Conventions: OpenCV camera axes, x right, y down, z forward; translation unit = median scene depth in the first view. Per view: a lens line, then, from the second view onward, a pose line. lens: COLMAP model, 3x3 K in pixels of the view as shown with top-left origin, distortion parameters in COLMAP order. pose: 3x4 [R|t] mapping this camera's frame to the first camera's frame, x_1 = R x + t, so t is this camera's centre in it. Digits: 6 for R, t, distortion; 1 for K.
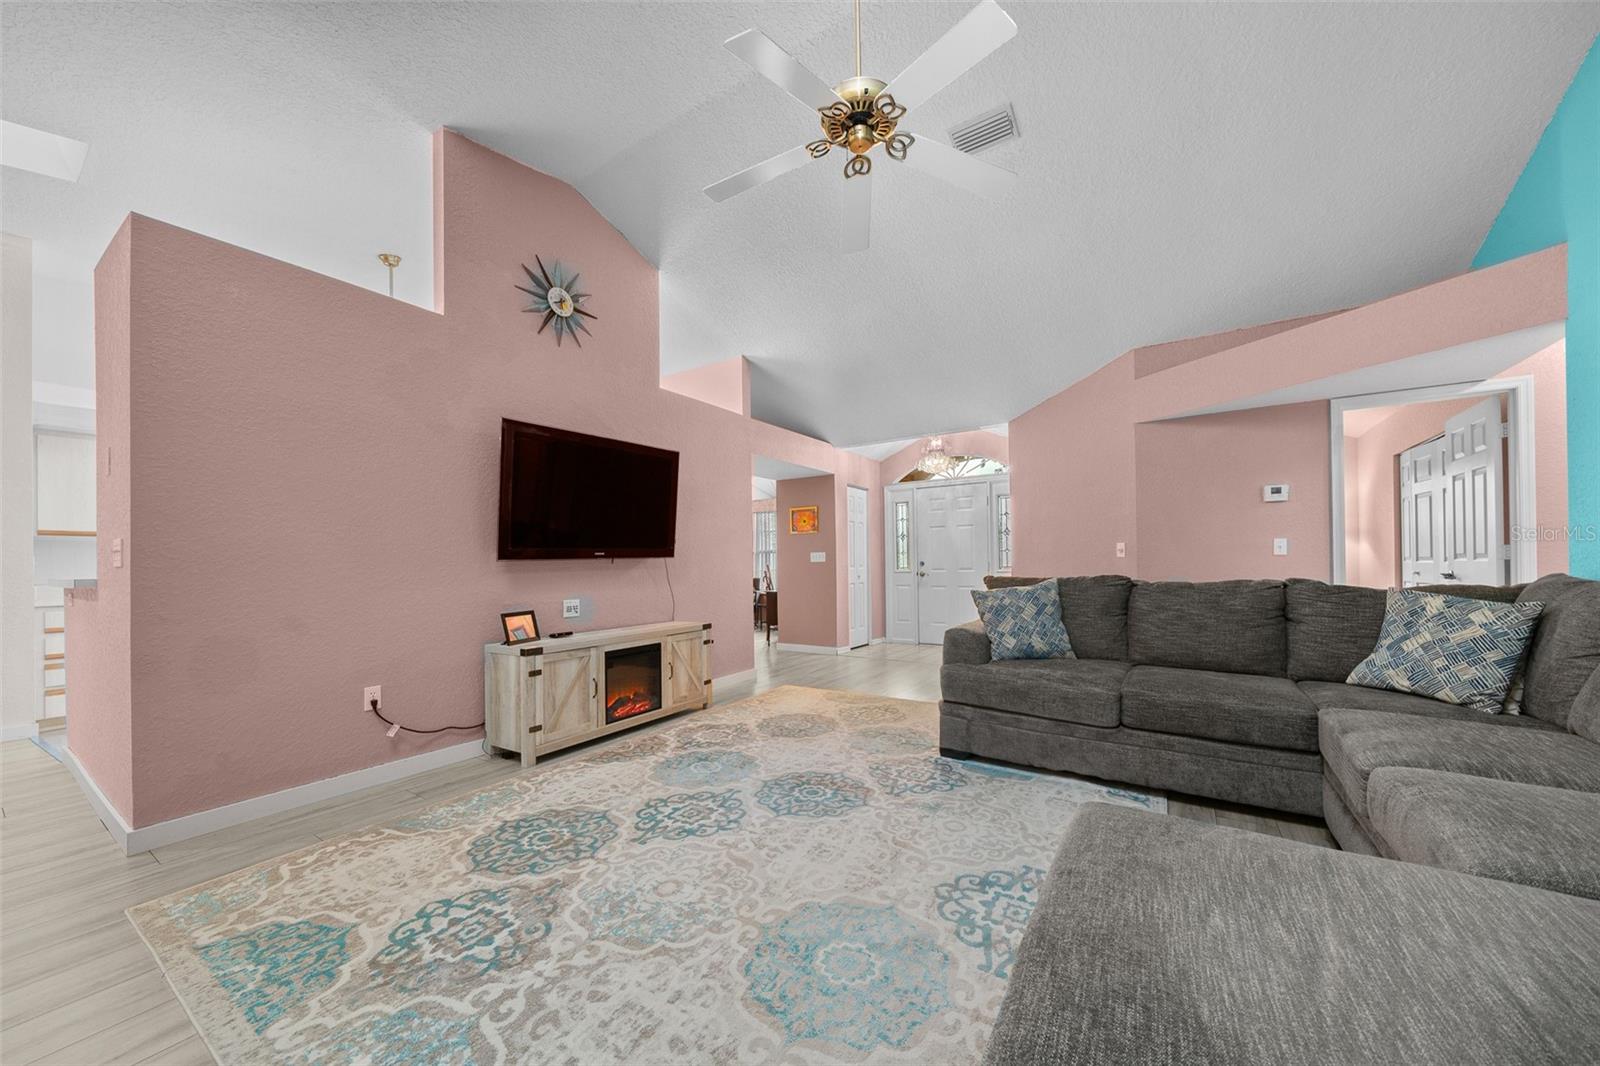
lens RADIAL K [[569.4, 0, 827.6], [0, 569.4, 560.6], [0, 0, 1]] dist [-0.006182, -0.000148]
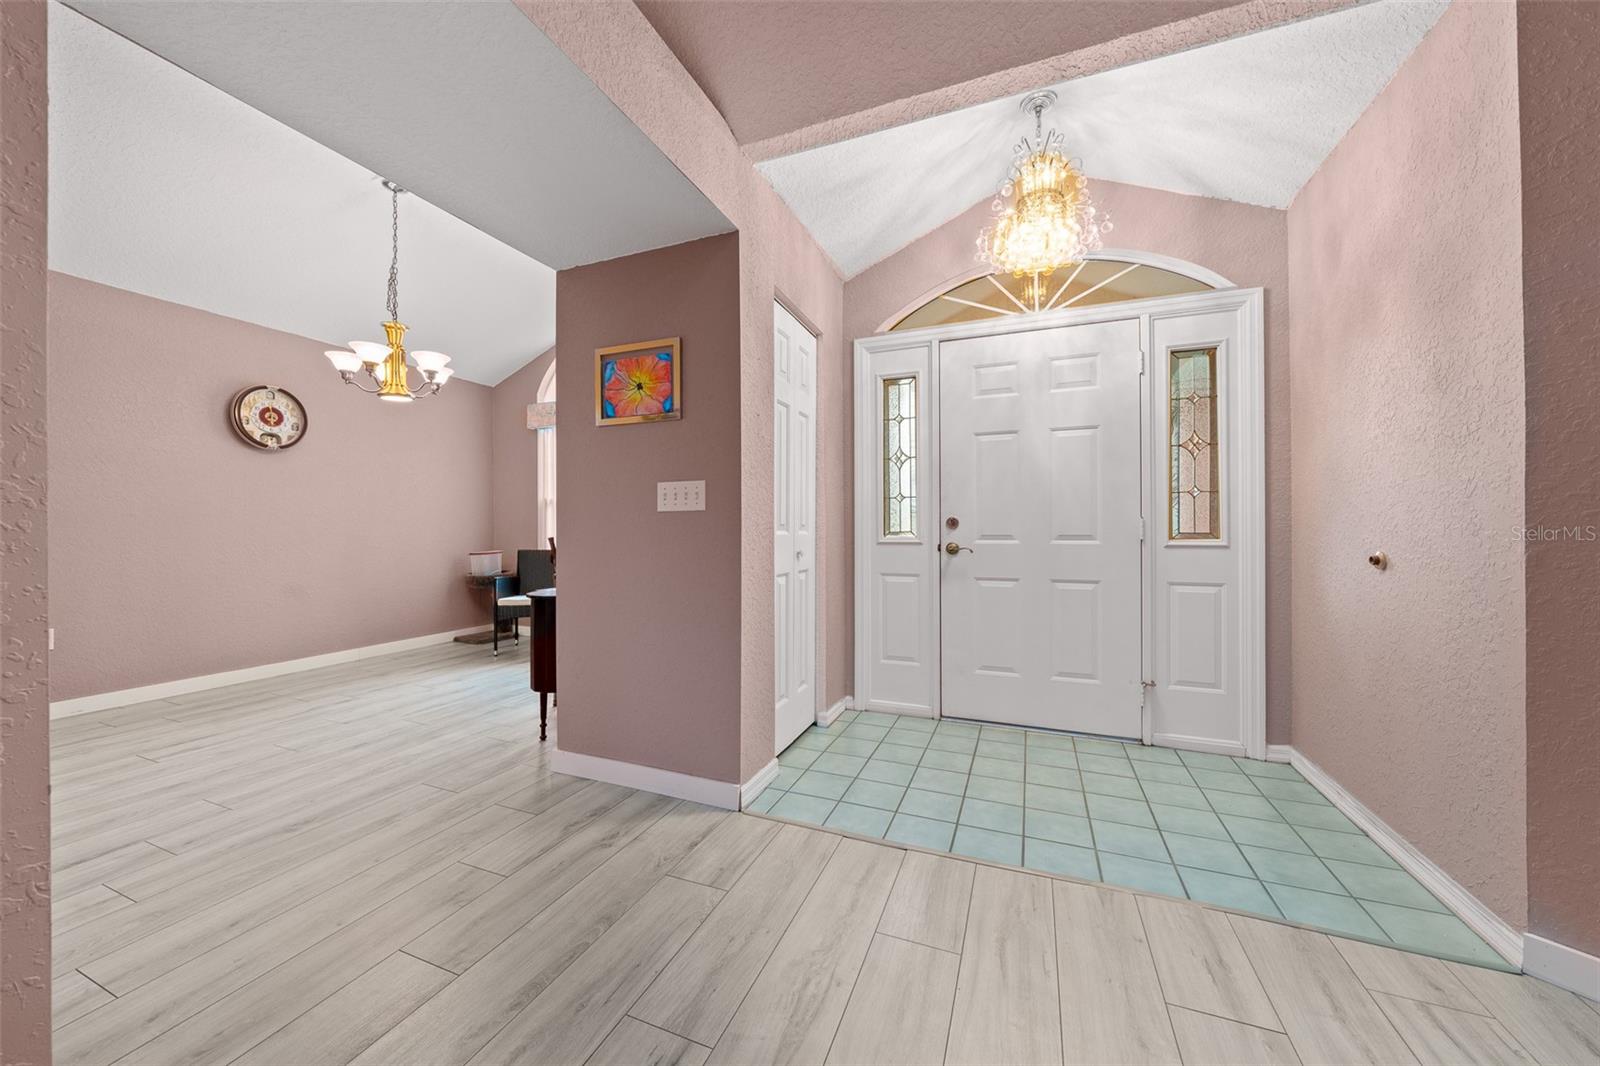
lens RADIAL K [[540.9, 0, 821.8], [0, 540.9, 529.1], [0, 0, 1]] dist [0.000742, -0.000234]
pose [[0.983653, 0.013805, 0.179544, 0.012523], [-0.014530, 0.999891, 0.002723, 0.021926], [-0.179487, -0.005287, 0.983746, 1.405002]]
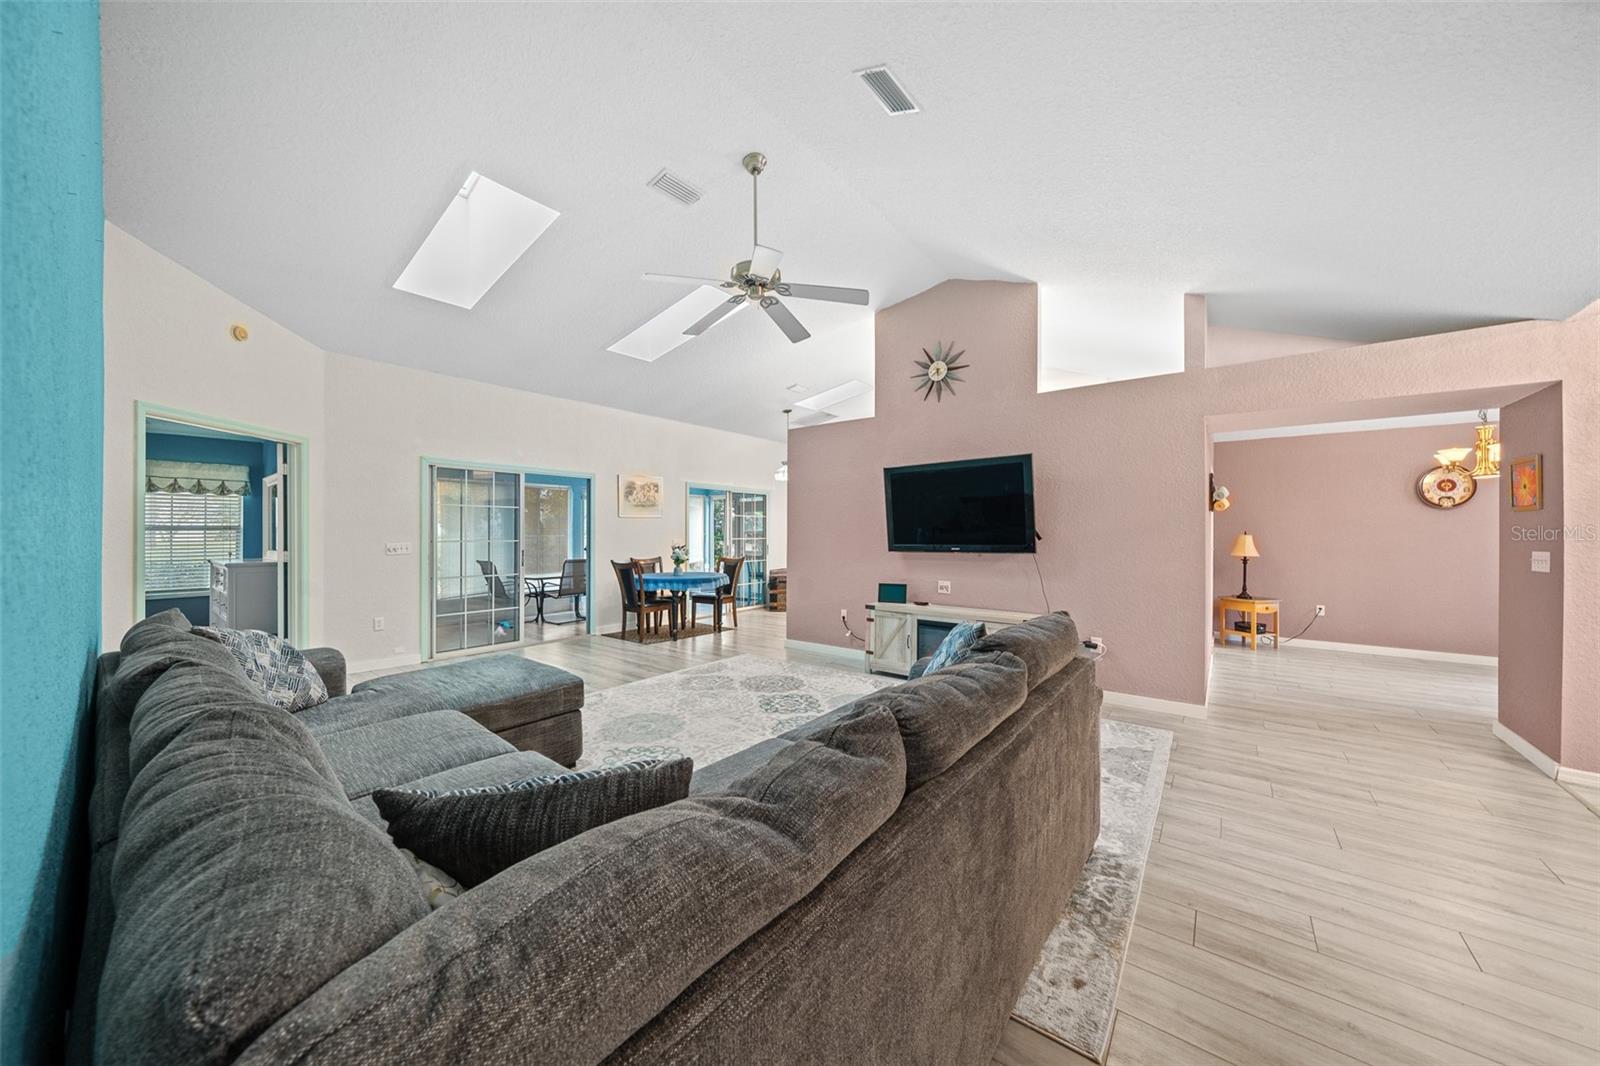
lens RADIAL K [[533.6, 0, 761.1], [0, 533.6, 533.6], [0, 0, 1]] dist [-0.001200, -0.000139]
pose [[-0.159079, 0.014832, -0.987155, 1.054231], [0.005681, 0.999884, 0.014107, -0.079962], [0.987250, -0.003364, -0.159144, 0.887335]]
